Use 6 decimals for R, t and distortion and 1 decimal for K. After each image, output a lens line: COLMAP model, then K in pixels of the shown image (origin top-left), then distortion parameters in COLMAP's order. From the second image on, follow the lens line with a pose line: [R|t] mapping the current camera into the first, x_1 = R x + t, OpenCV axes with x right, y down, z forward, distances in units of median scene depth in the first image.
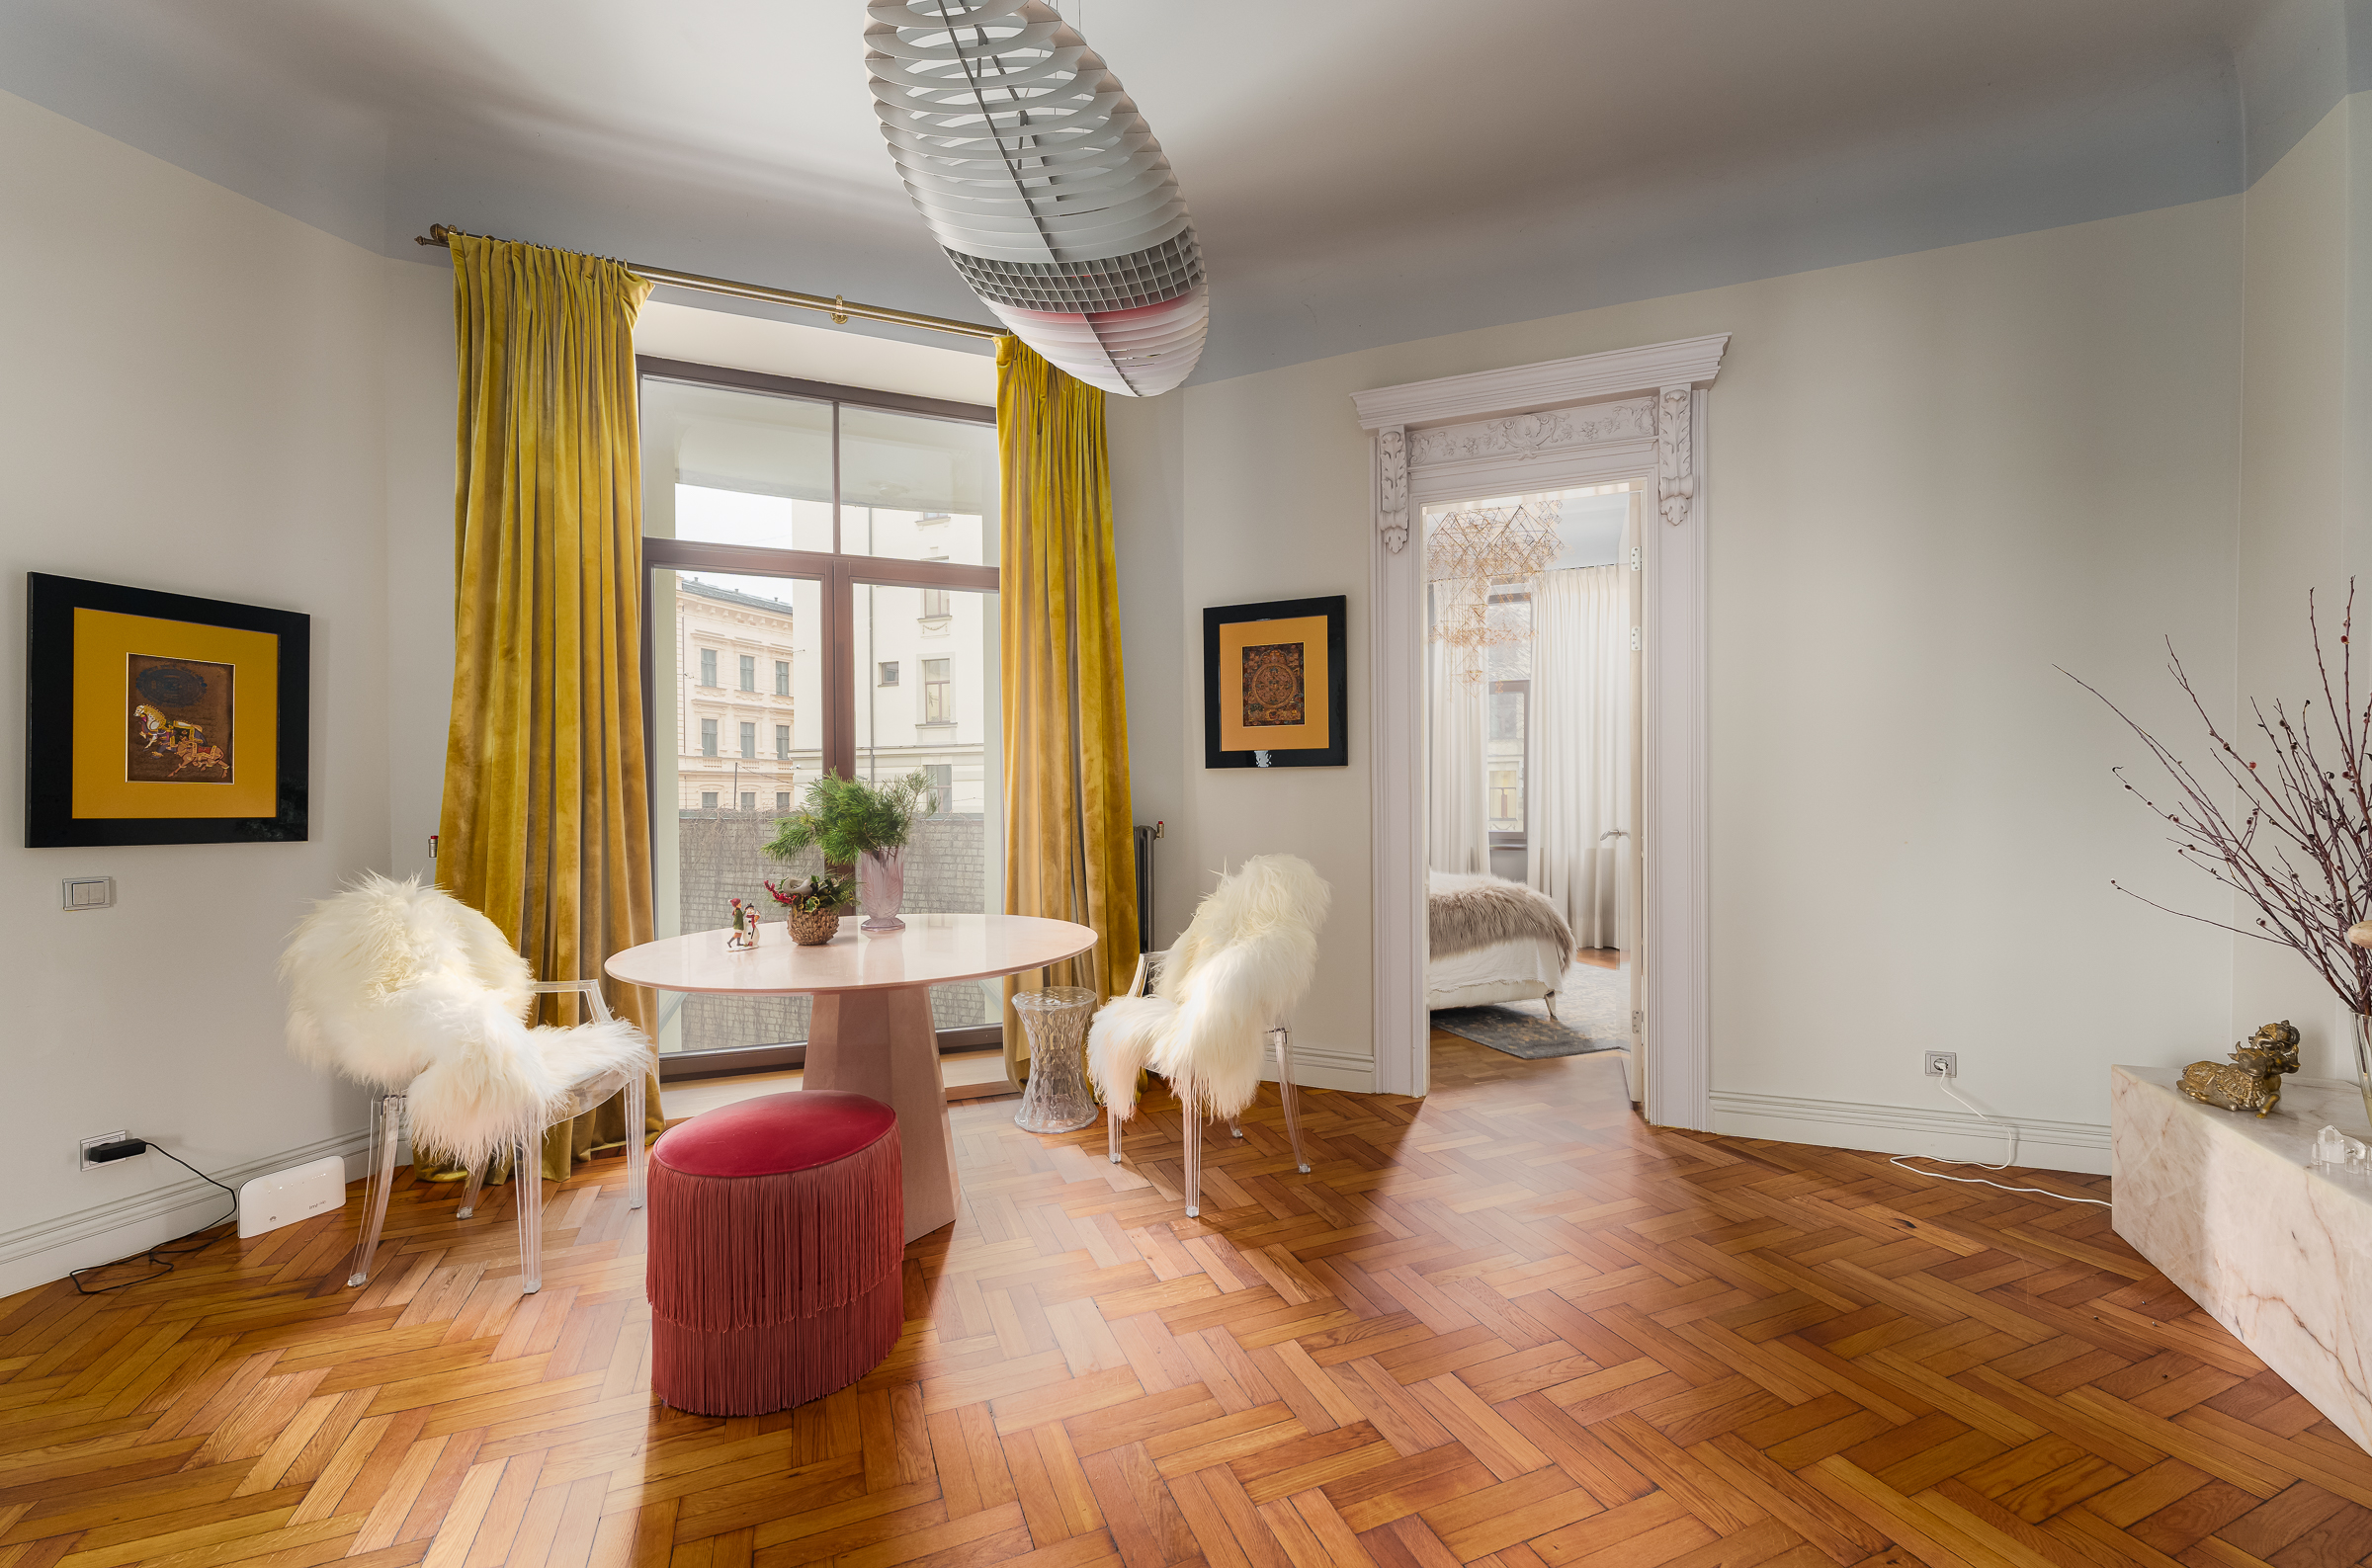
lens RADIAL K [[963.4, 0, 1183.4], [0, 963.4, 802.1], [0, 0, 1]] dist [0.002267, -0.001250]
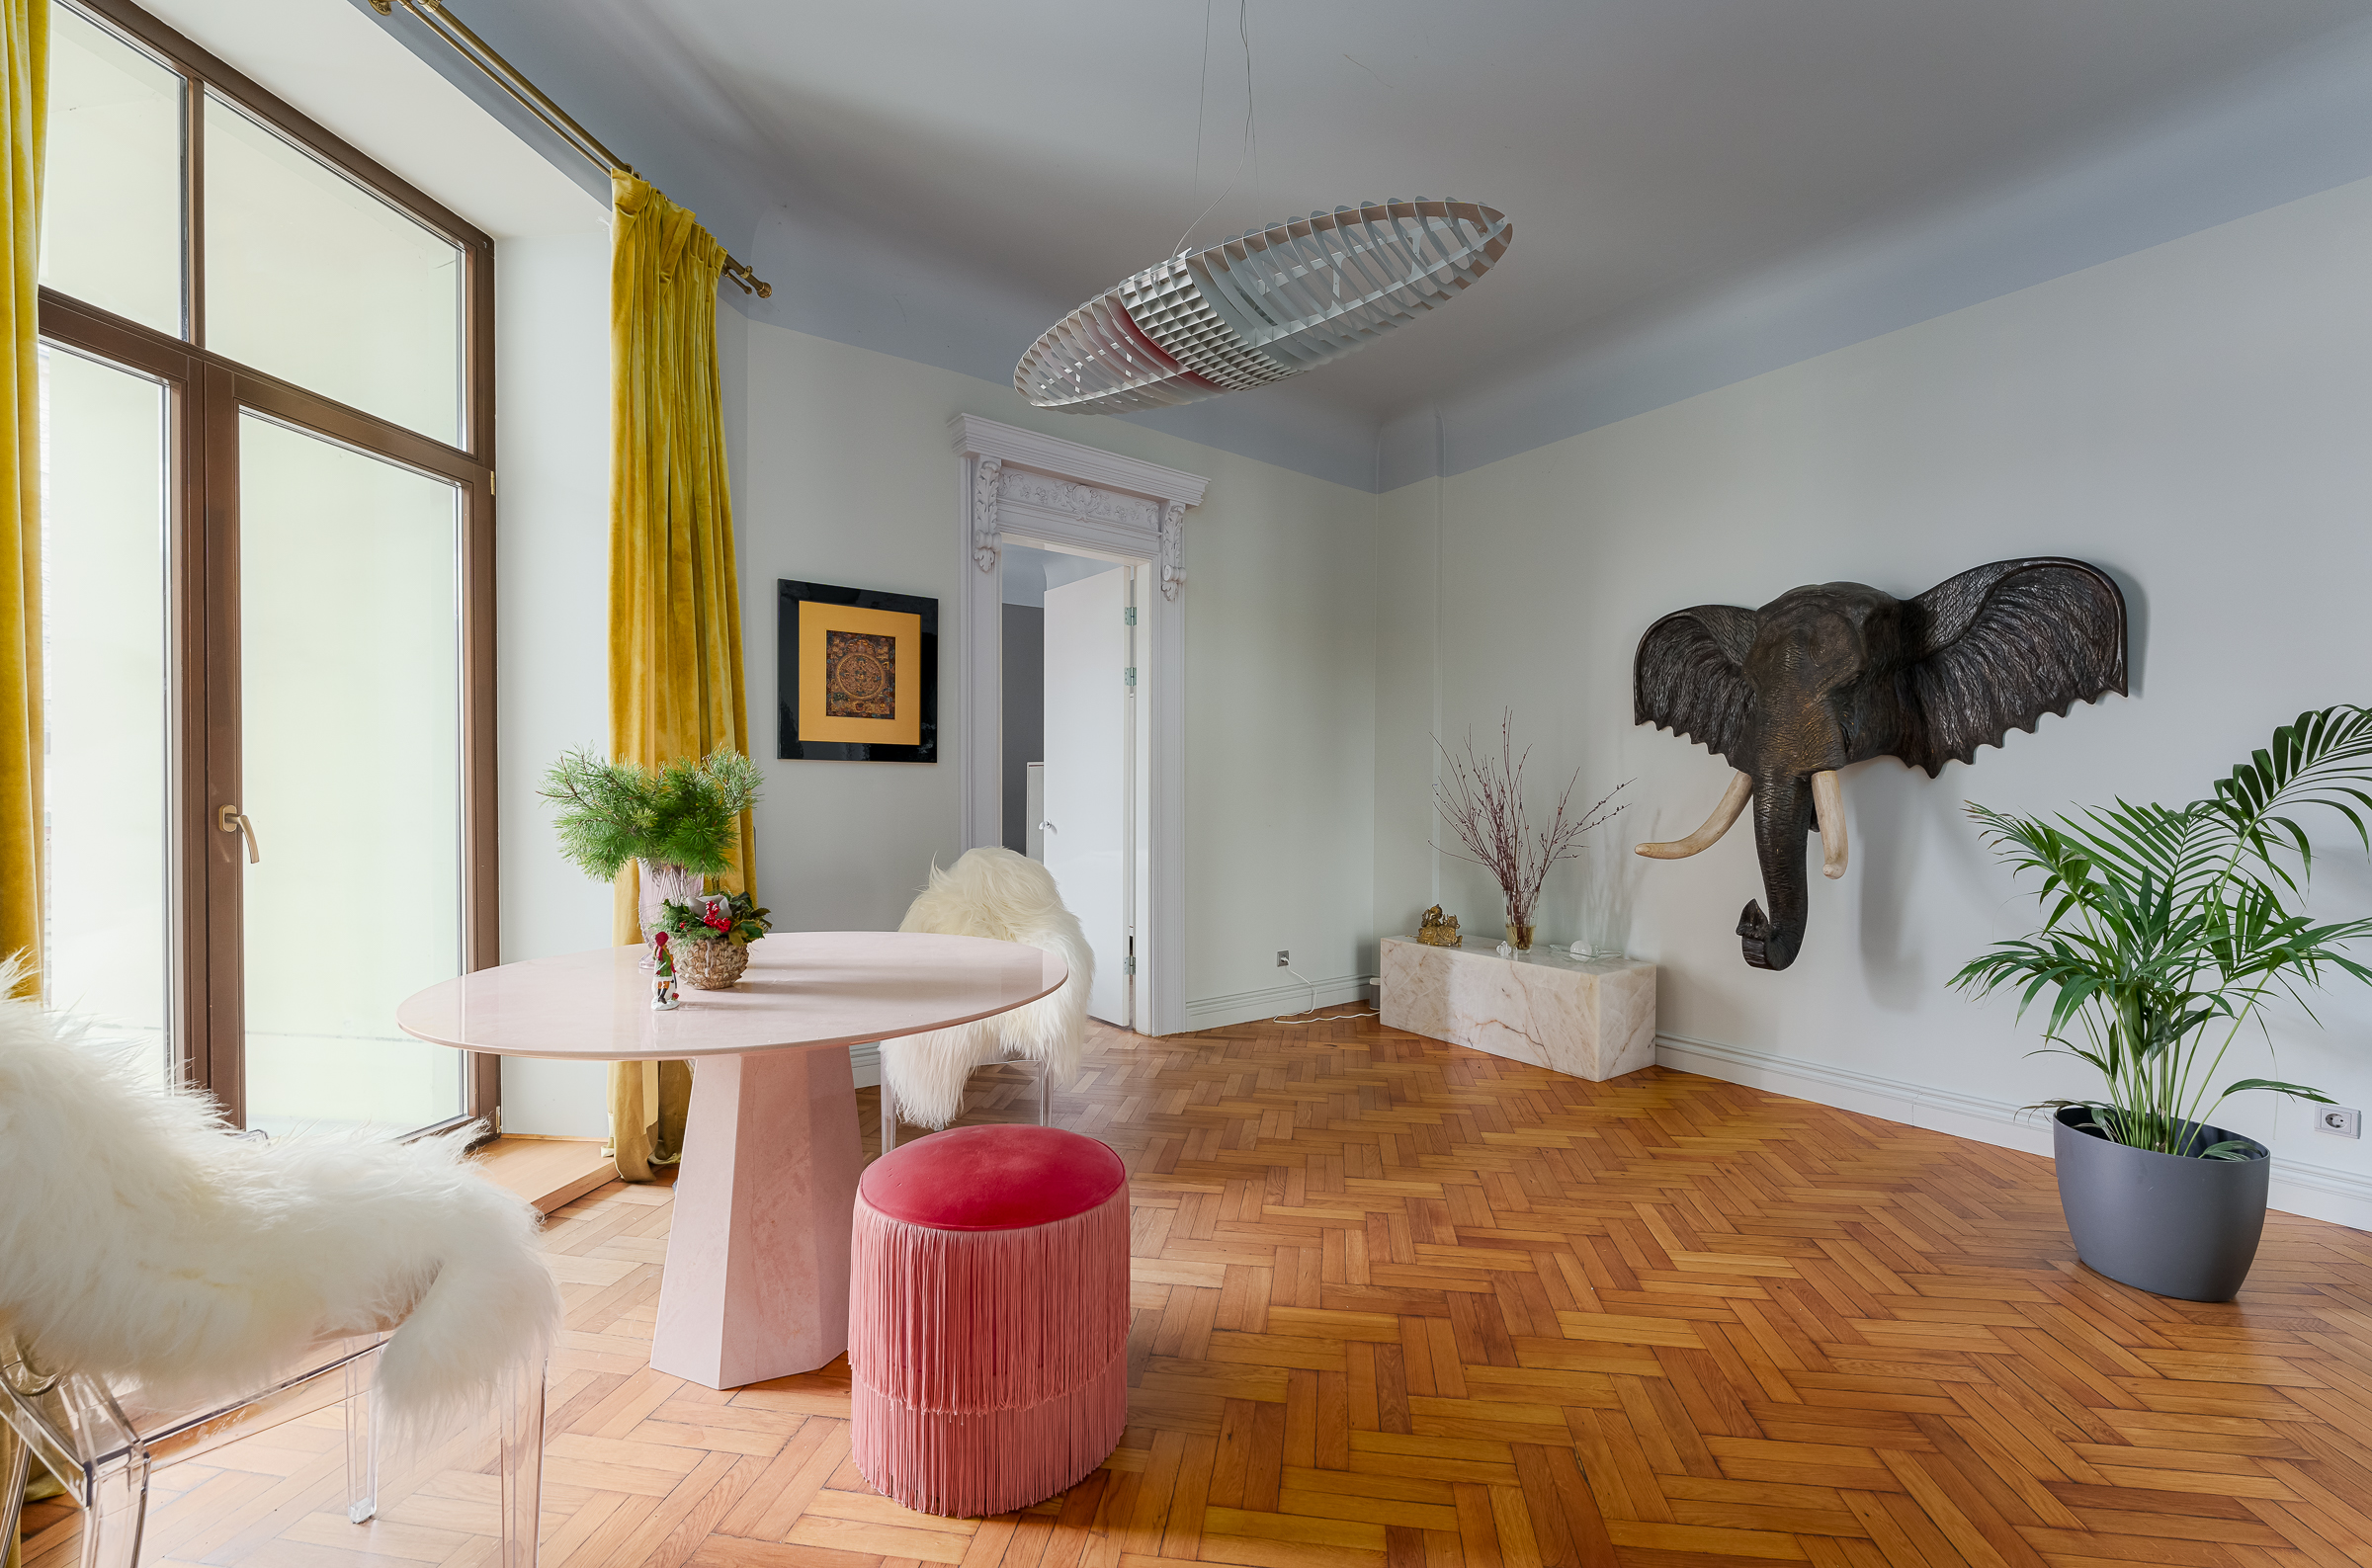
lens RADIAL K [[963.4, 0, 1216.8], [0, 963.4, 804.7], [0, 0, 1]] dist [0.002267, -0.001250]
pose [[0.499625, 0.003630, 0.866234, -0.577441], [-0.005173, 0.999986, -0.001206, 0.006765], [-0.866226, -0.003878, 0.499637, 0.217192]]
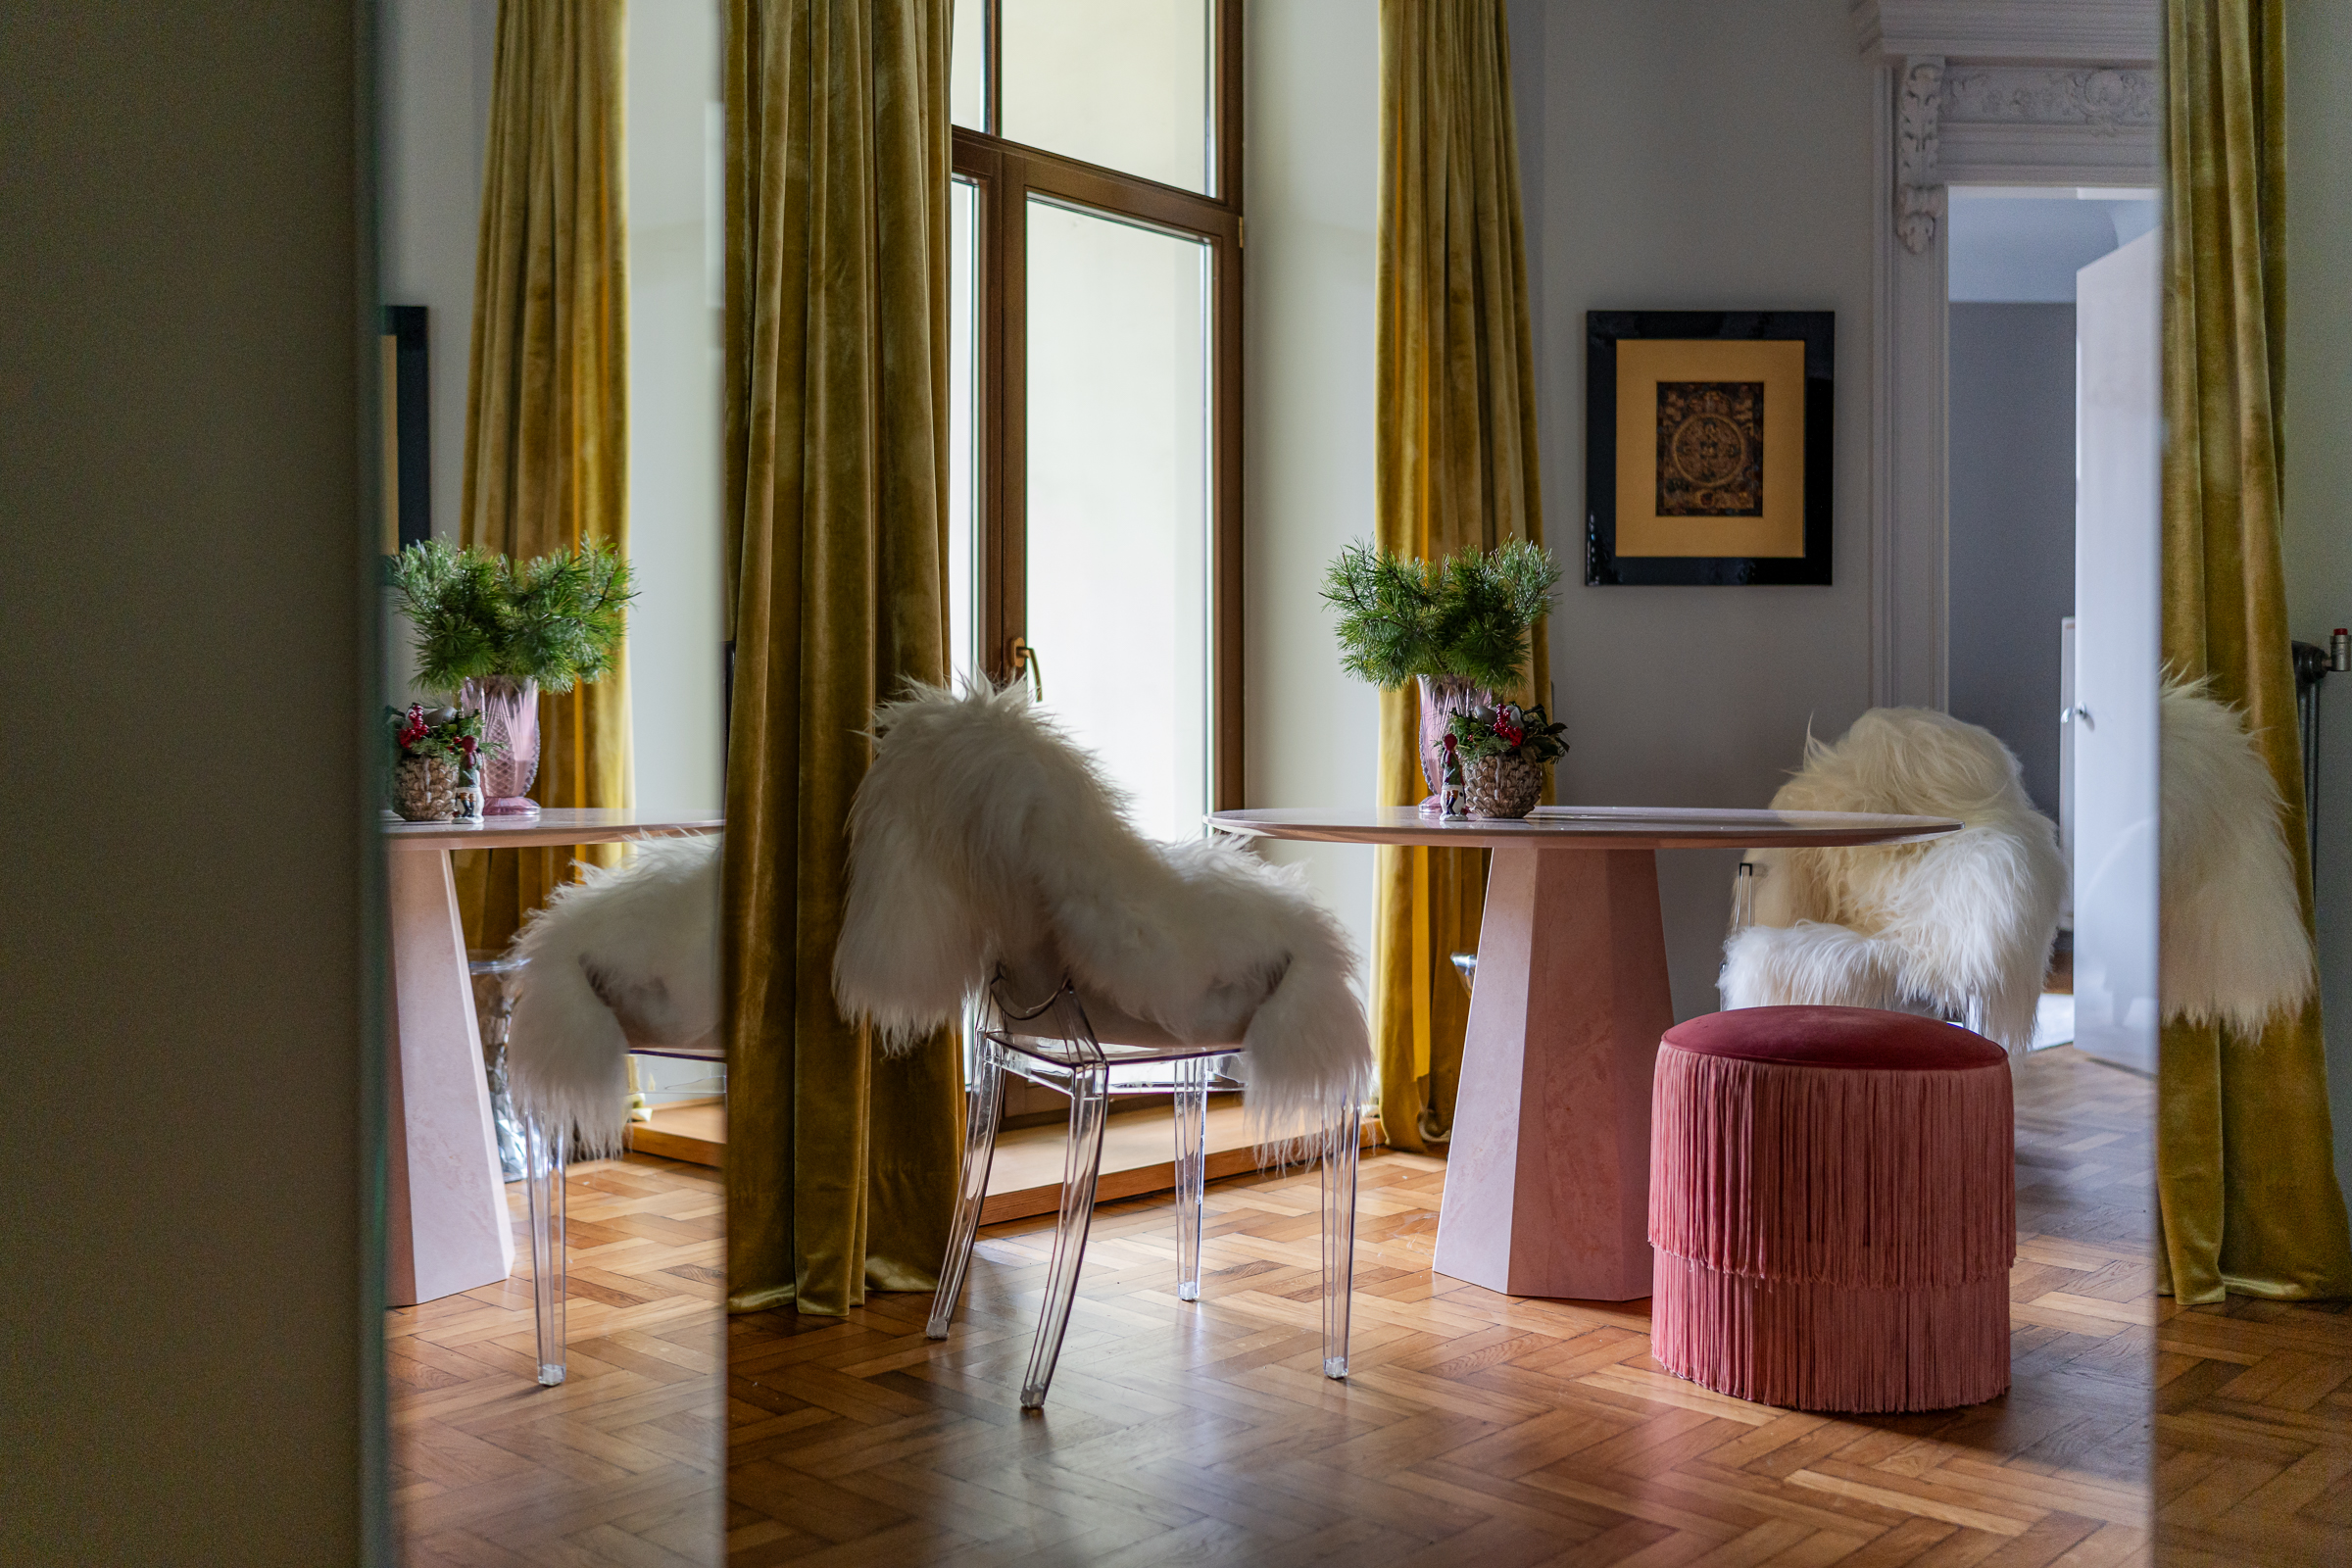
lens RADIAL K [[2128.2, 0, 1168.9], [0, 2128.2, 783.9], [0, 0, 1]] dist [-0.016347, 0.002744]
pose [[0.913748, 0.004186, 0.406259, -0.774636], [-0.007902, 0.999941, 0.007469, 0.082546], [-0.406204, -0.010035, 0.913727, -0.080138]]
